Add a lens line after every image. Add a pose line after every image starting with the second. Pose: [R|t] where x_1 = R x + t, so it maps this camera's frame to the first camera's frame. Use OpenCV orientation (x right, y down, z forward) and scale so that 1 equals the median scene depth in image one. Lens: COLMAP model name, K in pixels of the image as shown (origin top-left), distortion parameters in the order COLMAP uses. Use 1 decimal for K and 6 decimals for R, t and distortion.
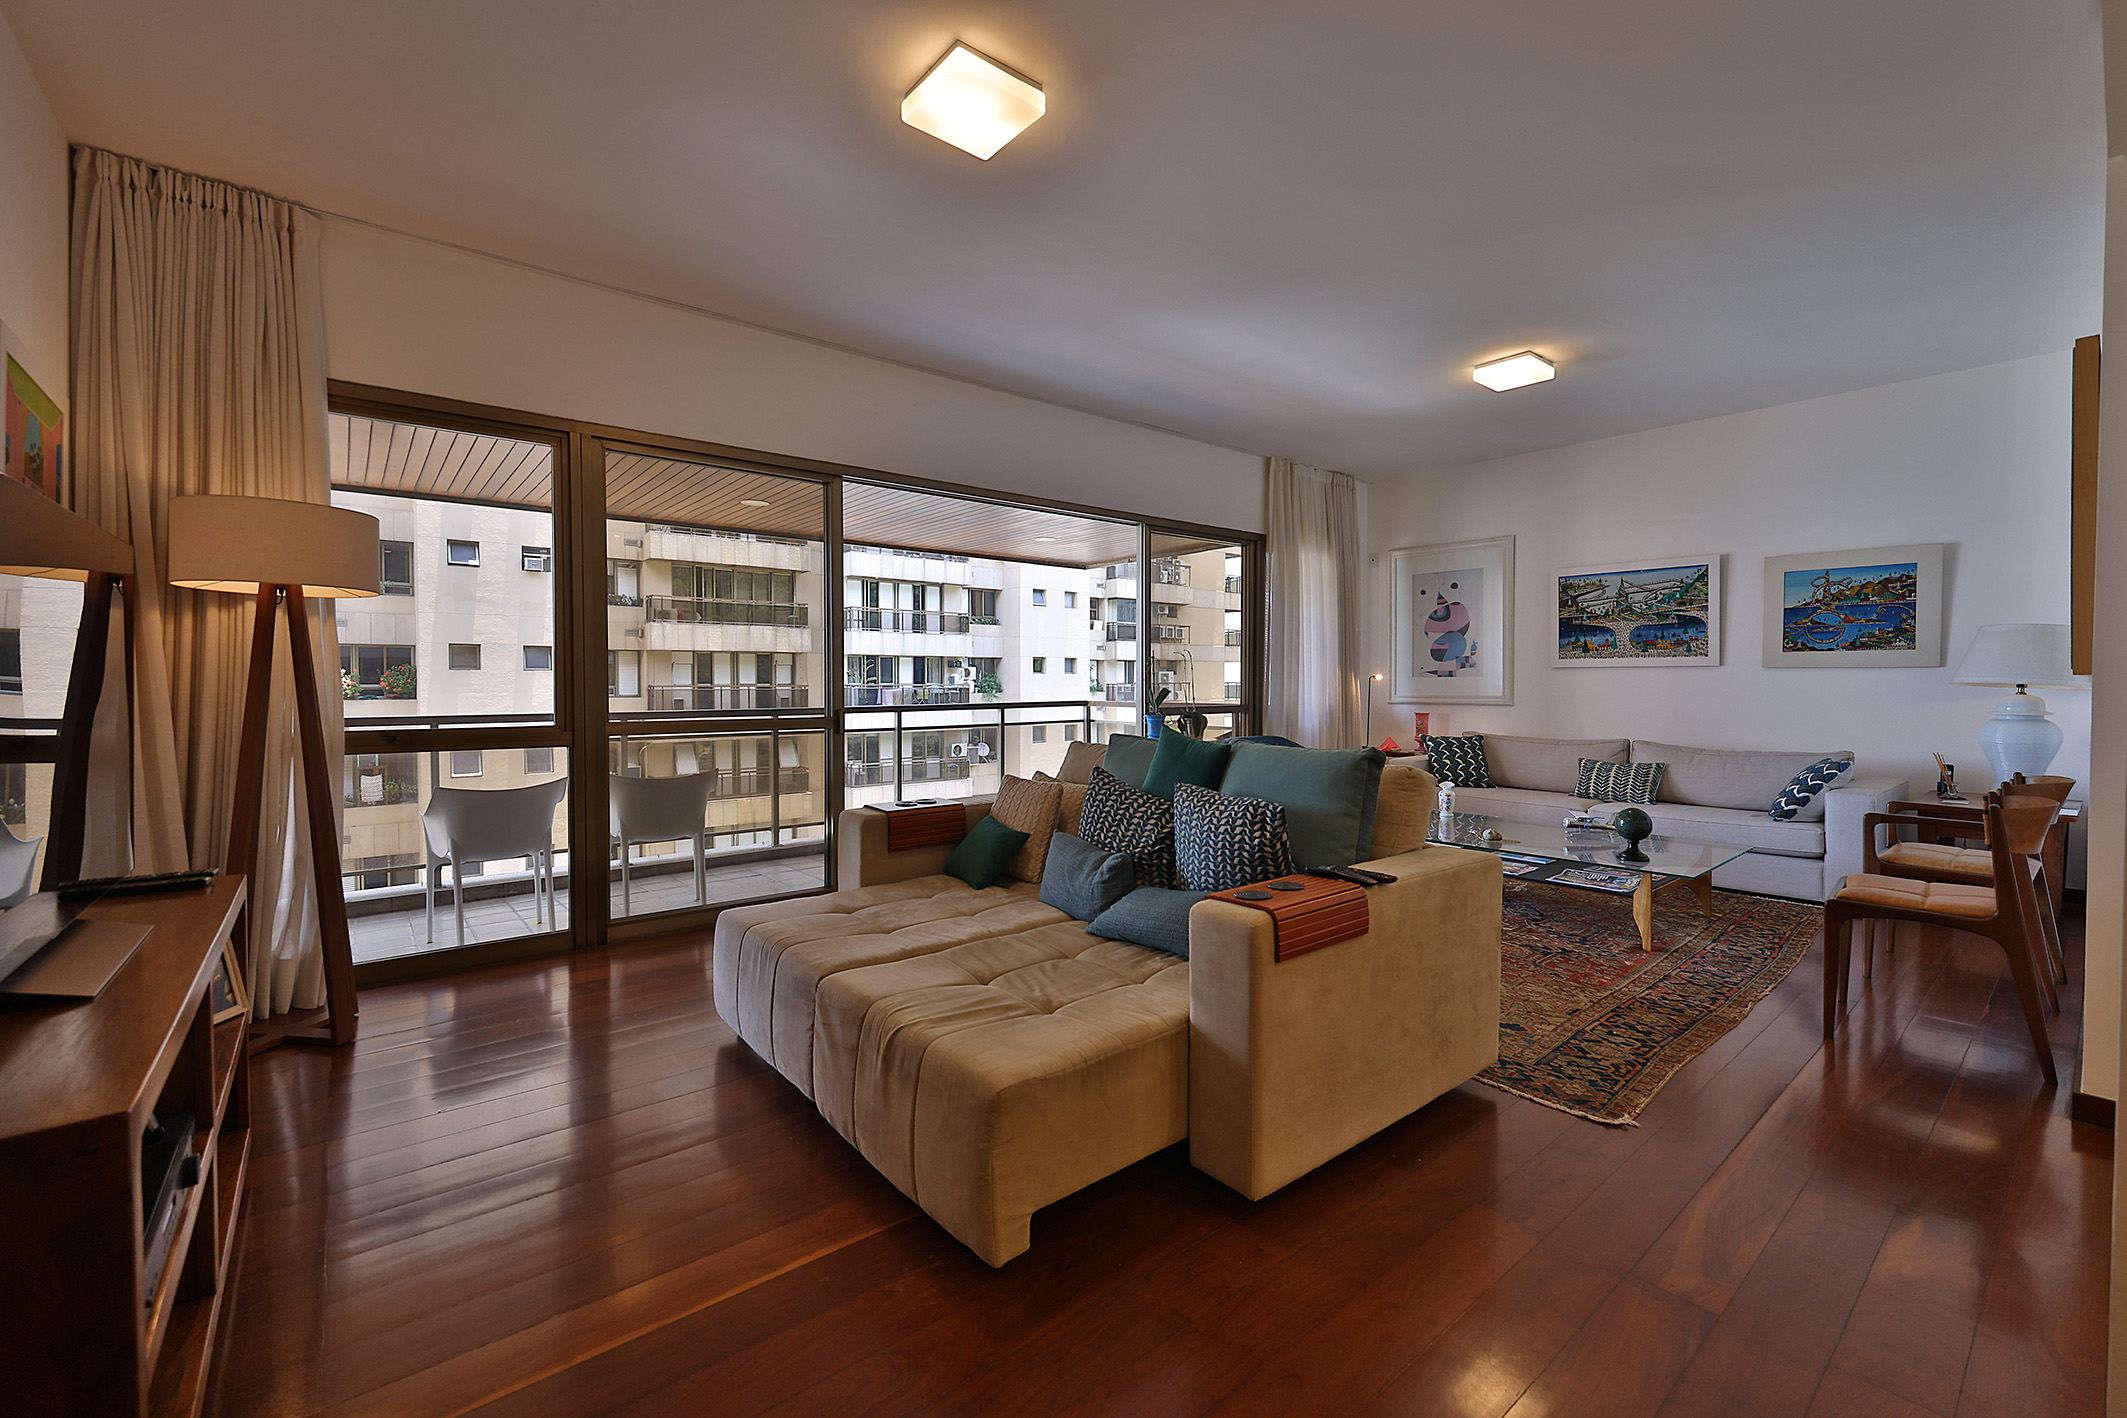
lens RADIAL K [[885.5, 0, 1063.6], [0, 885.5, 700.3], [0, 0, 1]] dist [0.002055, 0.000470]
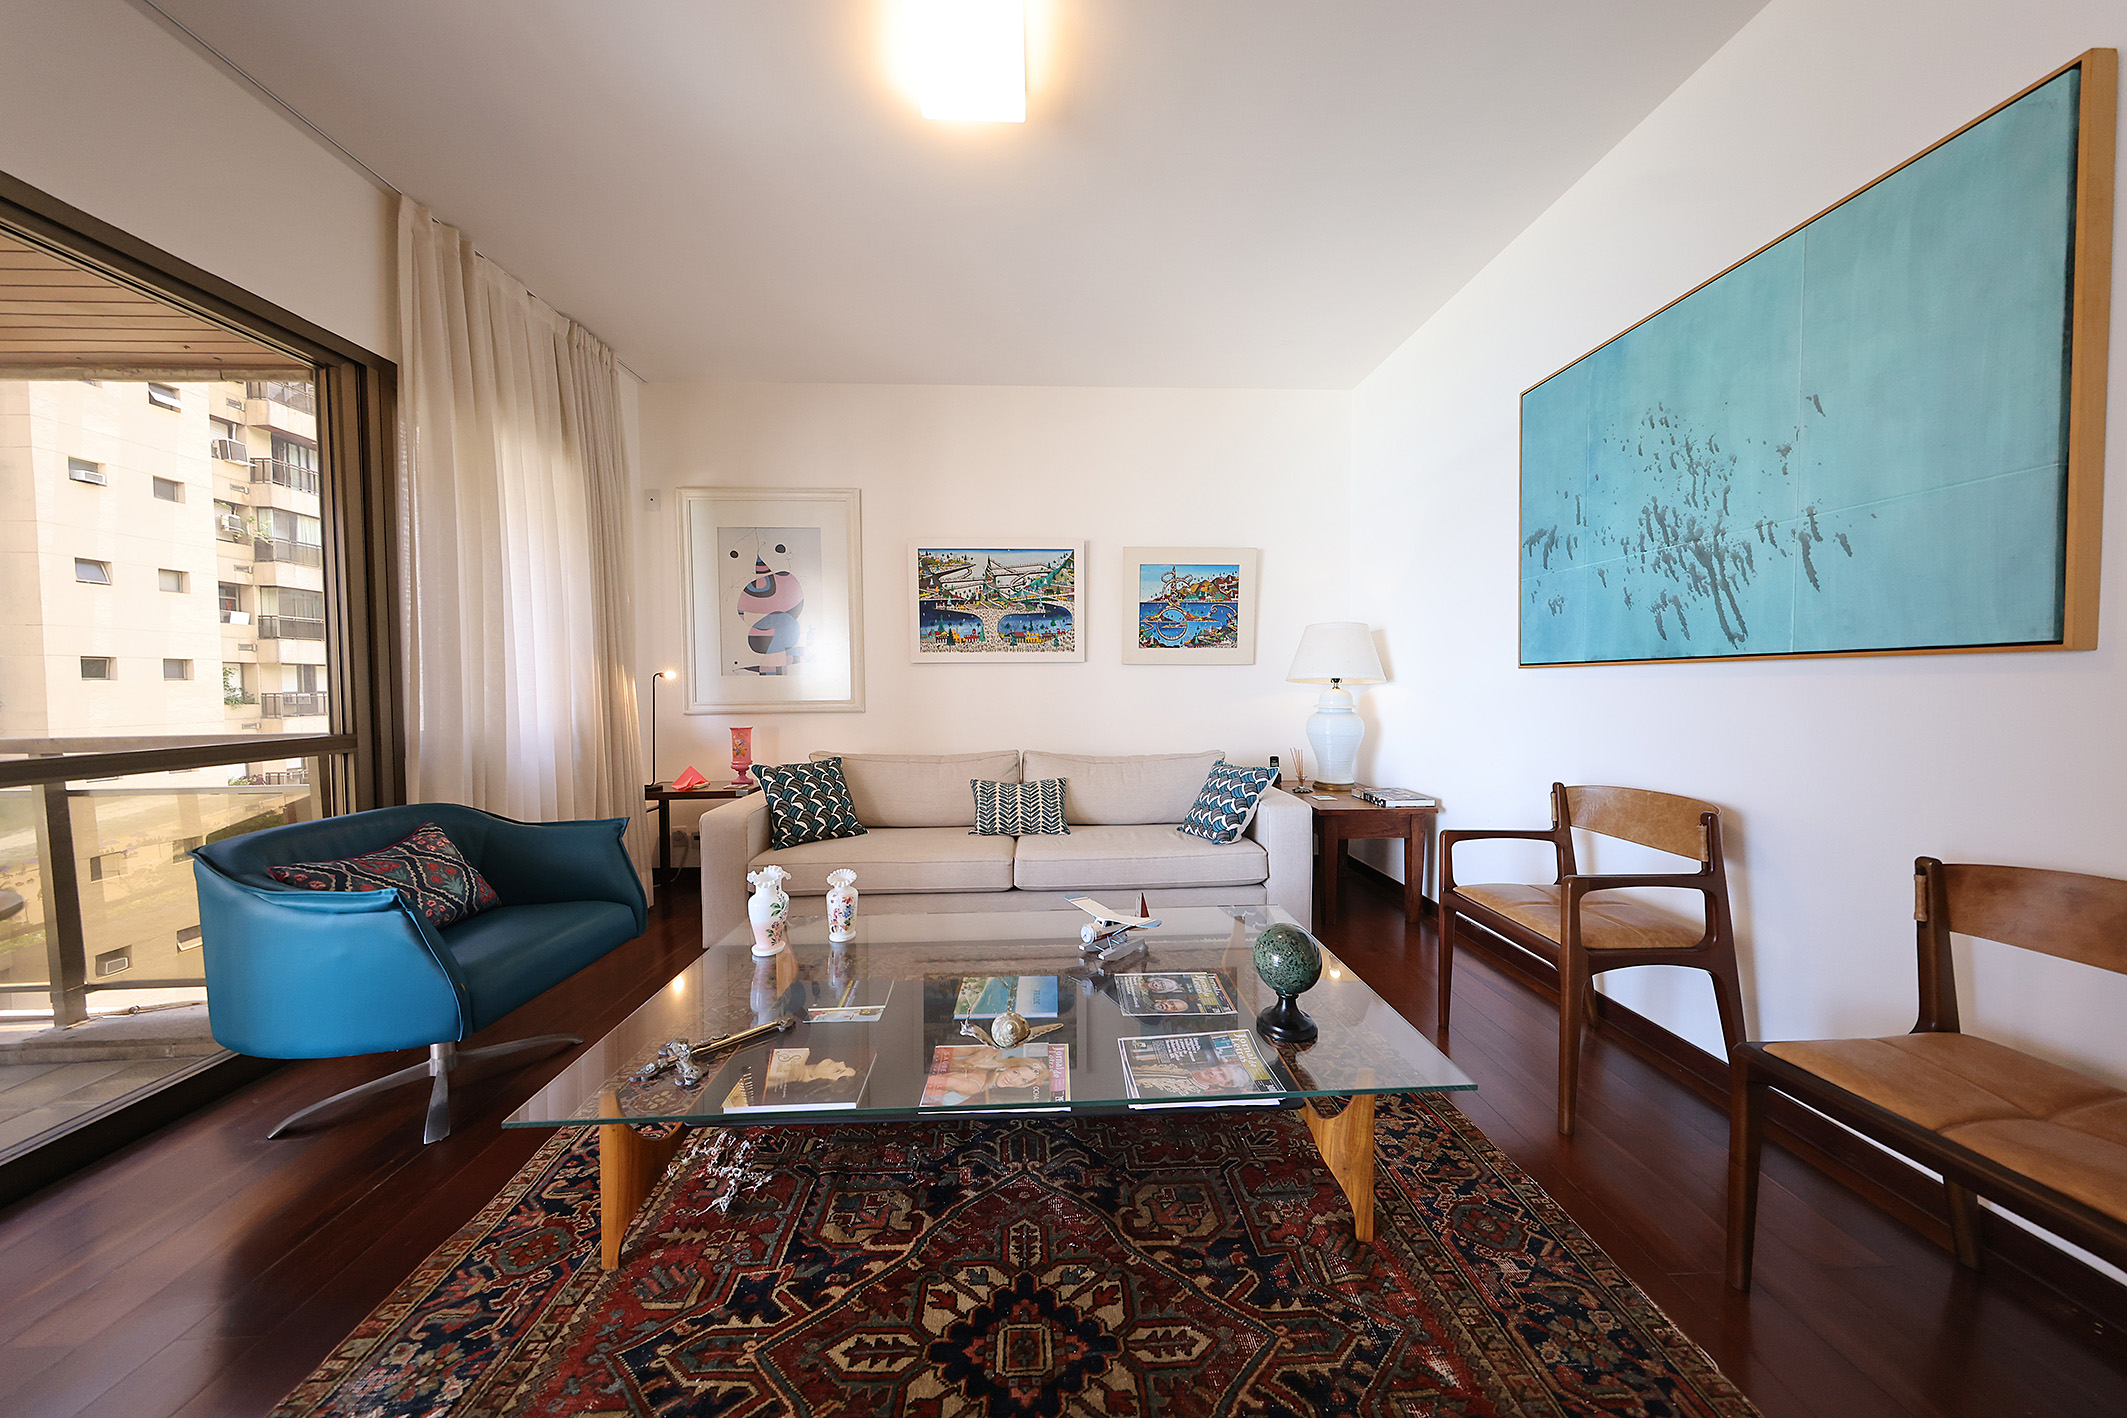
lens RADIAL K [[636.3, 0, 1057.3], [0, 636.3, 703.0], [0, 0, 1]] dist [0.003332, 0.000028]
pose [[0.608931, -0.026939, 0.792766, 0.182318], [0.024356, 0.999587, 0.015259, -0.006921], [-0.792849, 0.010017, 0.609335, 0.563630]]
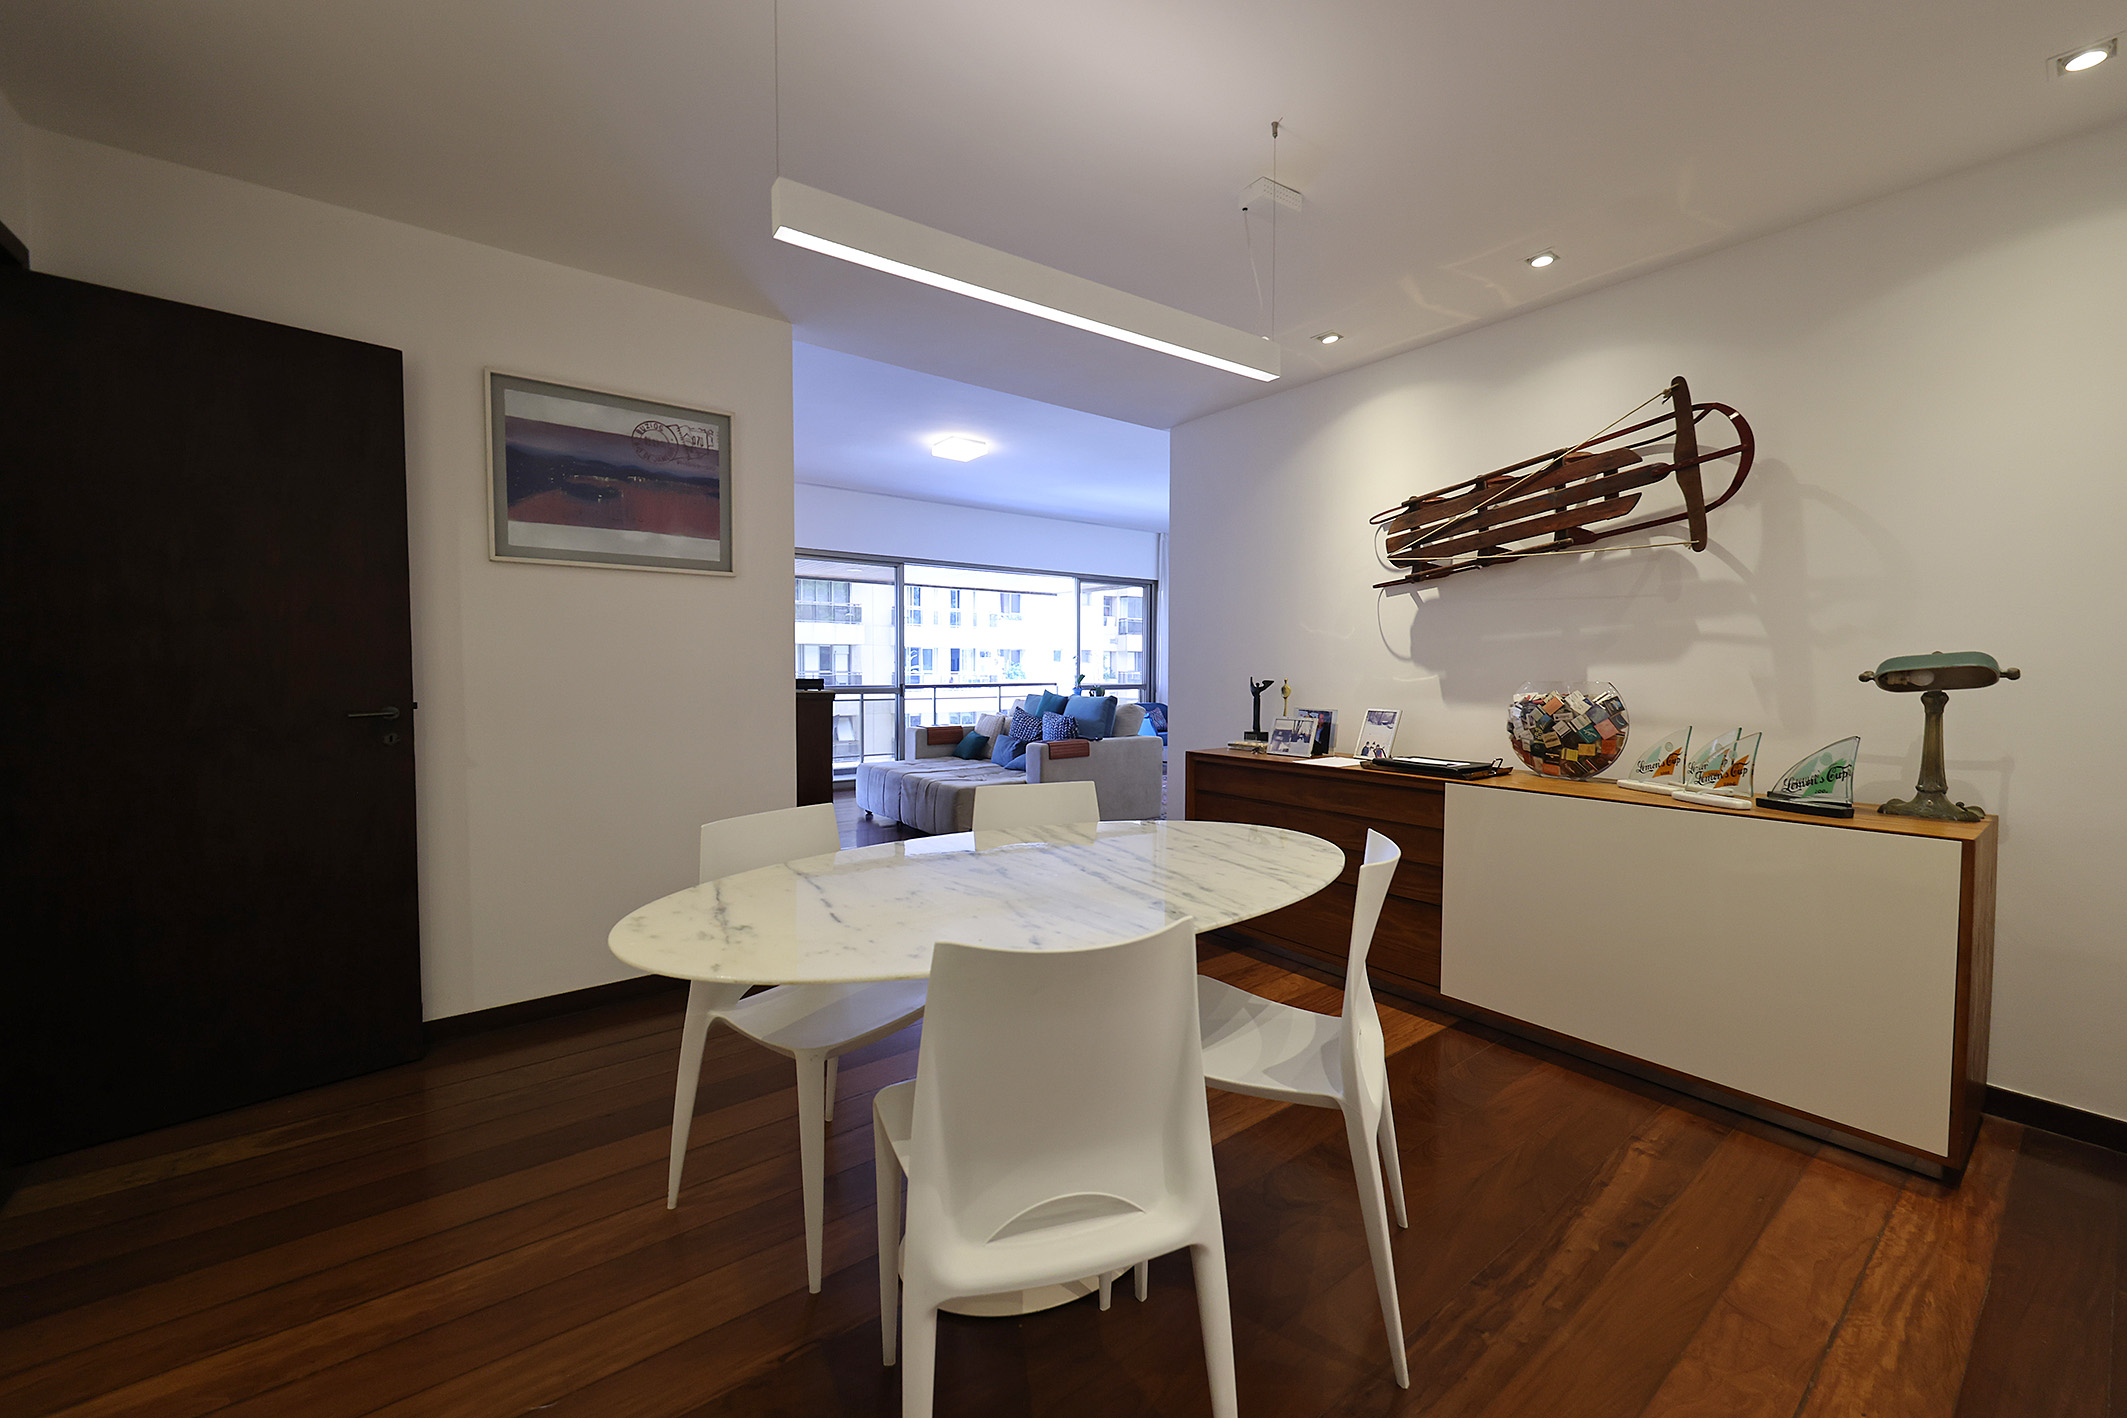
lens RADIAL K [[842.4, 0, 1073.2], [0, 842.4, 702.4], [0, 0, 1]] dist [0.005438, -0.001182]
pose [[0.999644, 0.004856, -0.026251, 0.121798], [-0.004401, 0.999839, 0.017367, 0.012748], [0.026331, -0.017245, 0.999505, -0.601476]]
